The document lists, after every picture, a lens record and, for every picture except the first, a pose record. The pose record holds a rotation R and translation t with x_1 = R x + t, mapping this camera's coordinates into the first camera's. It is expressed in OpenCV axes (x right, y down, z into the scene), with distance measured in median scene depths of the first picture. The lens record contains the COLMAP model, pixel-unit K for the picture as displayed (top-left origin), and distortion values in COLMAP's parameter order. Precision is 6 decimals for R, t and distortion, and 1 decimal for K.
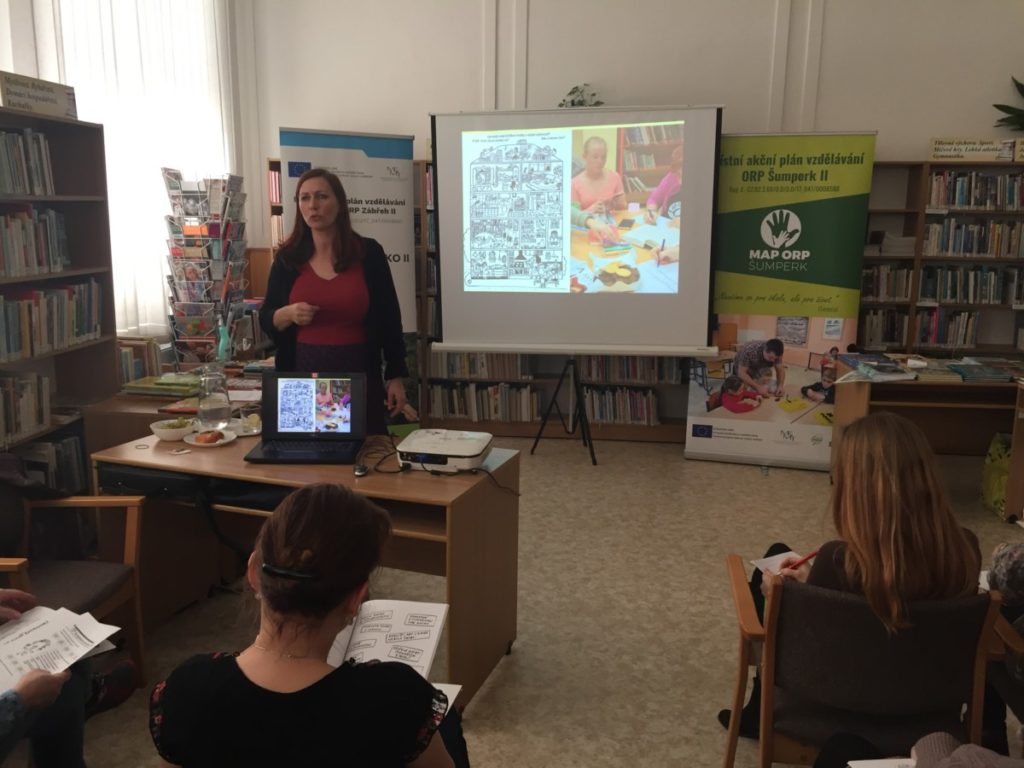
lens RADIAL K [[871.0, 0, 512.0], [0, 871.0, 384.0], [0, 0, 1]] dist [0.091695, -0.127493]
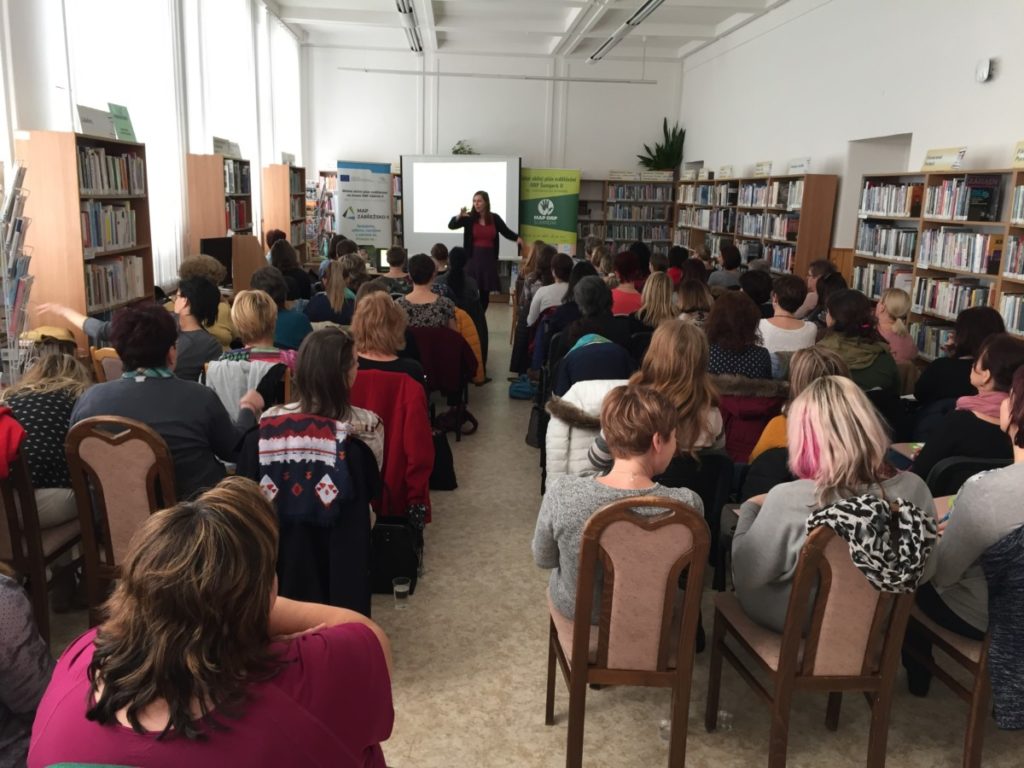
lens RADIAL K [[871.0, 0, 512.0], [0, 871.0, 384.0], [0, 0, 1]] dist [0.091695, -0.127493]
pose [[0.987049, -0.017820, 0.159423, -0.176090], [0.013257, 0.999473, 0.029644, 0.231419], [-0.159867, -0.027147, 0.986765, -1.338326]]
